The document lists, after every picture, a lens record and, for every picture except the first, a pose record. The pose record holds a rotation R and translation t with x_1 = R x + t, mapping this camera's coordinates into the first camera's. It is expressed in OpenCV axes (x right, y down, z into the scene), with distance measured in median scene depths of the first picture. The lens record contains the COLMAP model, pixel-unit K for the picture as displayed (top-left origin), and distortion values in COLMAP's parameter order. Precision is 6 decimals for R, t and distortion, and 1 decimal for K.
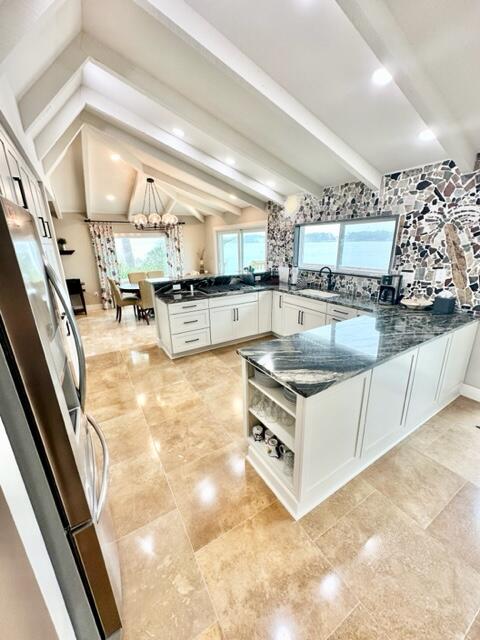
lens RADIAL K [[253.9, 0, 240.6], [0, 253.9, 319.8], [0, 0, 1]] dist [-0.005891, 0.000717]
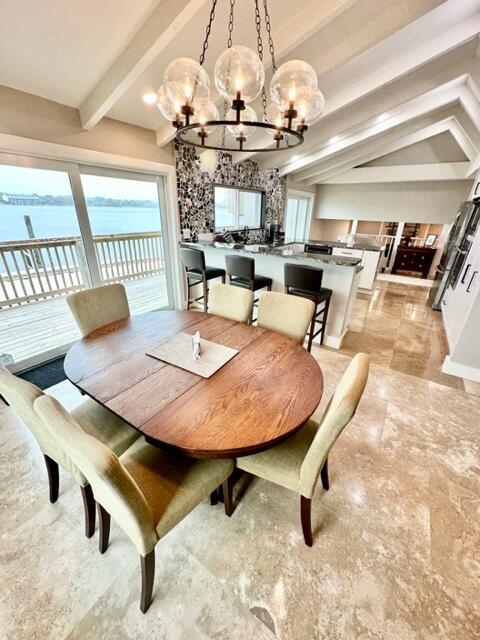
lens RADIAL K [[253.9, 0, 239.5], [0, 253.9, 319.6], [0, 0, 1]] dist [-0.005891, 0.000717]
pose [[-0.425050, -0.357631, 0.831524, -0.911244], [0.247740, 0.837599, 0.486881, -0.461994], [-0.870608, 0.412951, -0.267422, 1.637561]]
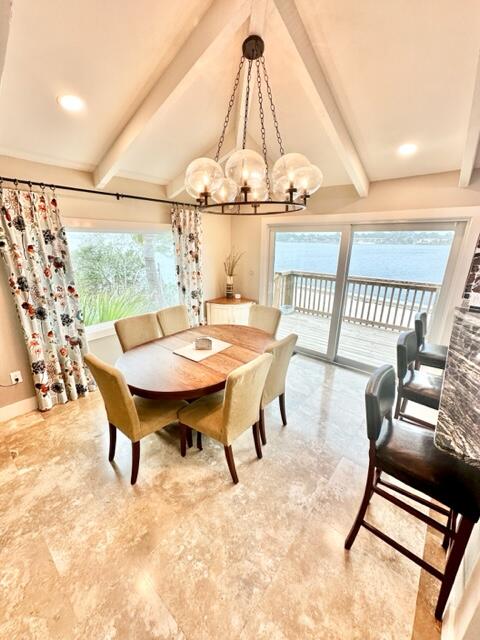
lens RADIAL K [[253.9, 0, 240.9], [0, 253.9, 318.9], [0, 0, 1]] dist [-0.005891, 0.000717]
pose [[0.945765, -0.069404, 0.317351, -0.656701], [0.068189, 0.997560, 0.014948, -0.307219], [-0.317614, 0.007503, 0.948190, 0.962526]]
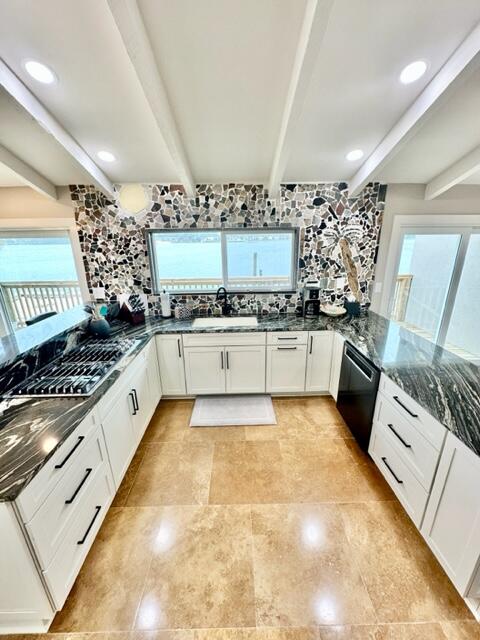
lens RADIAL K [[253.9, 0, 240.6], [0, 253.9, 319.6], [0, 0, 1]] dist [-0.005891, 0.000717]
pose [[0.498715, -0.249015, 0.830226, -0.322650], [0.257939, 0.957085, 0.132121, -0.210551], [-0.827497, 0.148257, 0.541543, 0.568561]]
